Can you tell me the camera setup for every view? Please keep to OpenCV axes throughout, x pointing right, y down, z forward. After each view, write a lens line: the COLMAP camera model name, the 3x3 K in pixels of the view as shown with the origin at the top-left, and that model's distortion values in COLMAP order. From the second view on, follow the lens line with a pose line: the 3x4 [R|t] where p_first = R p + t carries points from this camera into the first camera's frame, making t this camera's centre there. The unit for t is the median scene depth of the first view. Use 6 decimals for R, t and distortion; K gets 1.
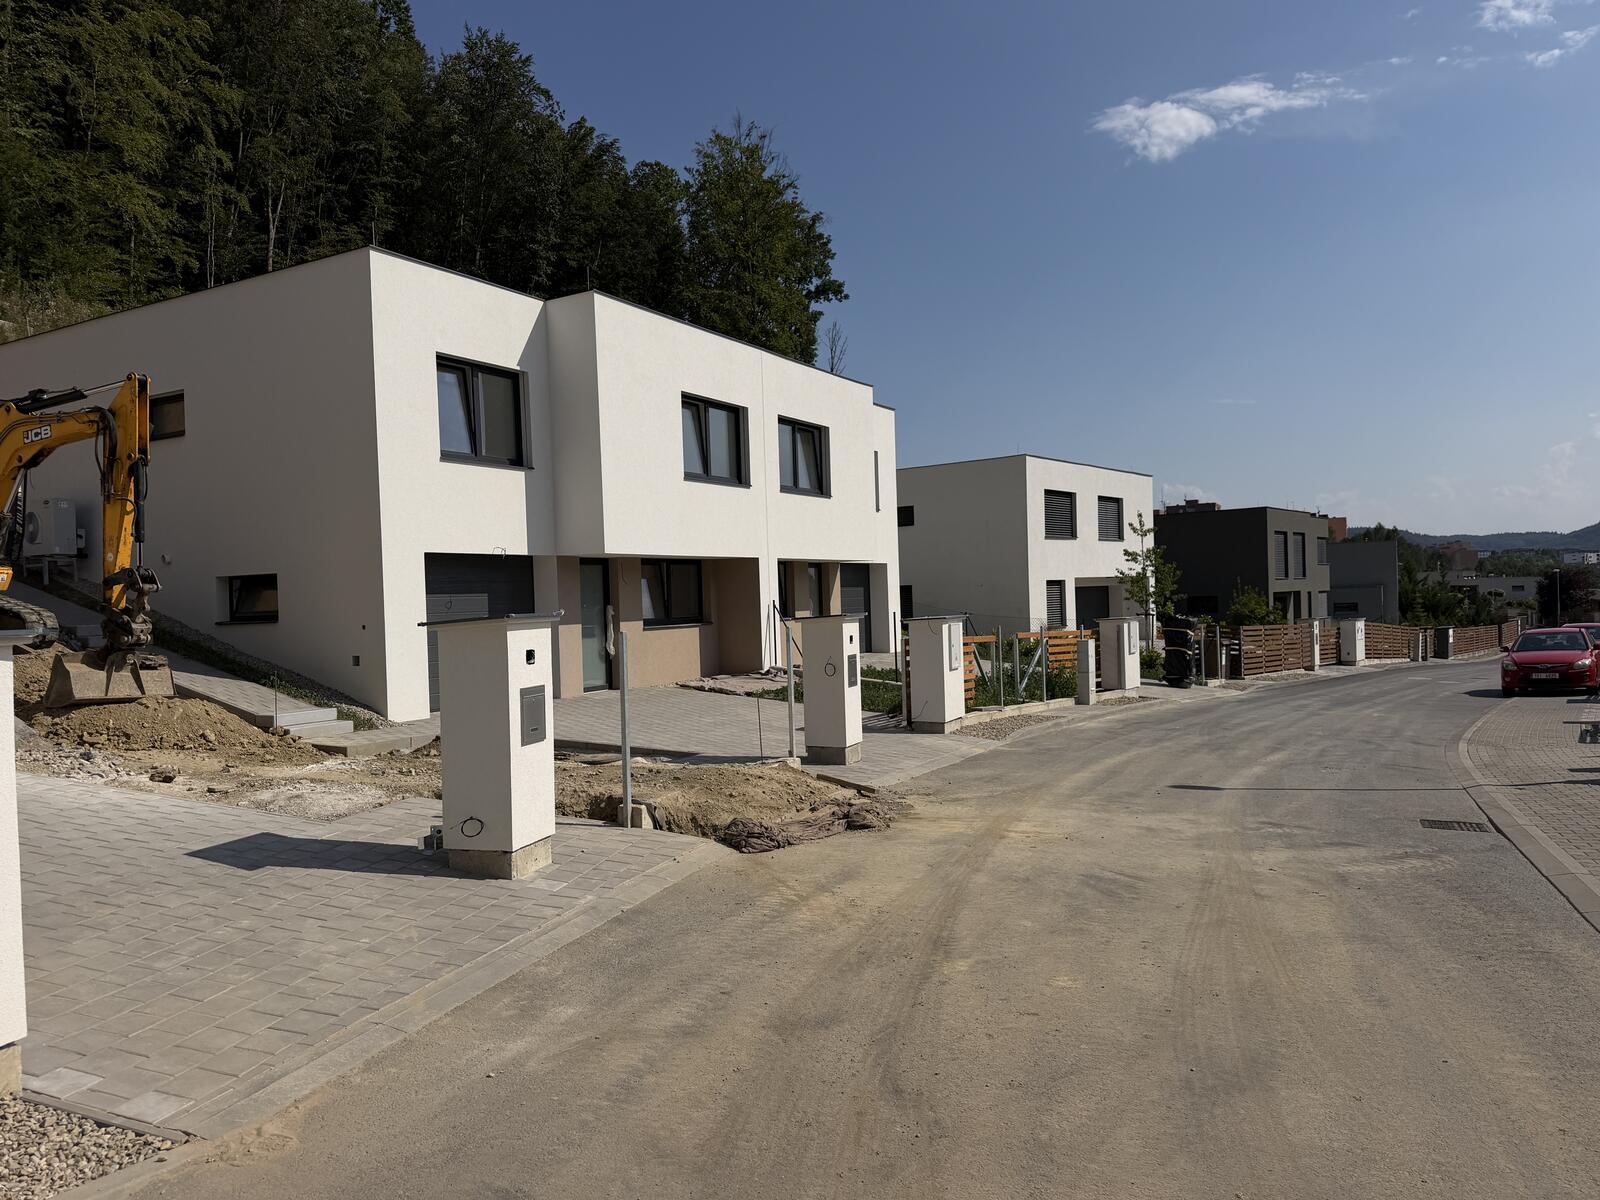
lens RADIAL K [[1110.3, 0, 800.0], [0, 1110.3, 600.0], [0, 0, 1]] dist [0.029512, -0.001542]
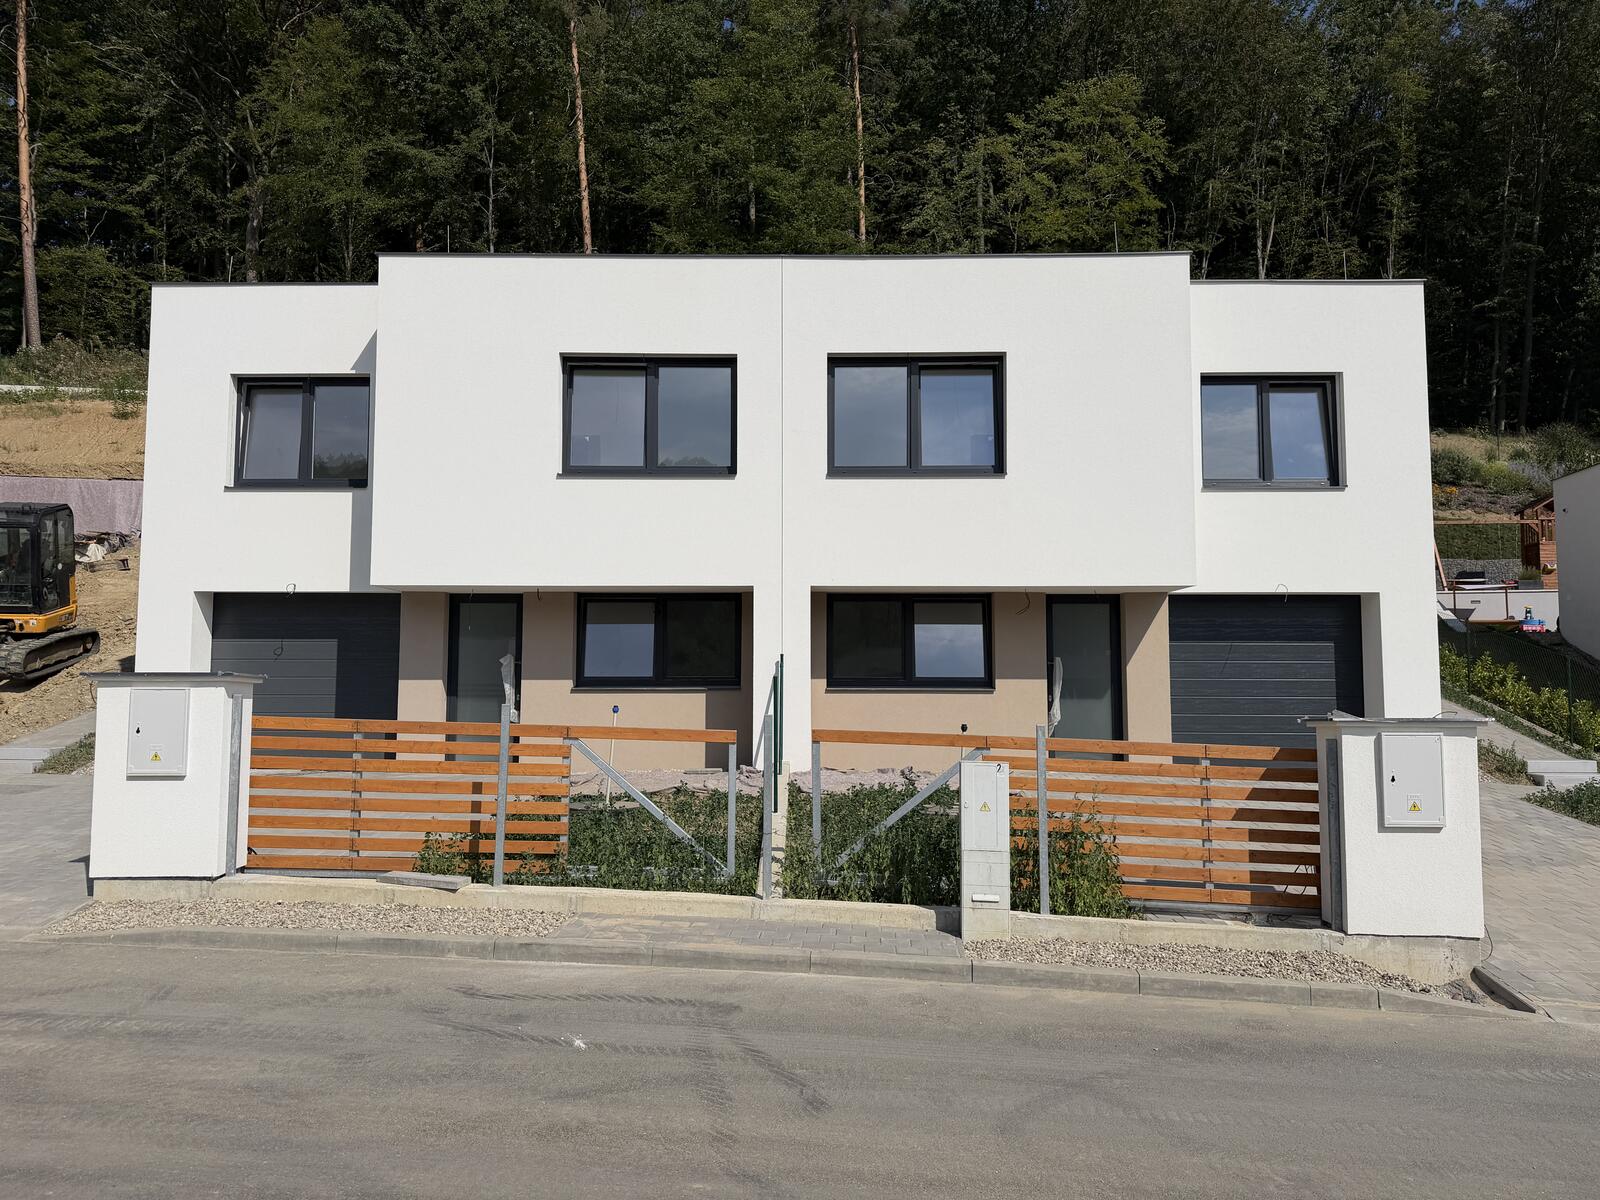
lens RADIAL K [[1110.3, 0, 800.0], [0, 1110.3, 600.0], [0, 0, 1]] dist [0.029512, -0.001542]
pose [[0.500822, -0.033815, -0.864890, 0.541683], [-0.017020, 0.998659, -0.048901, 0.000585], [0.865383, 0.039211, 0.499575, 0.742144]]
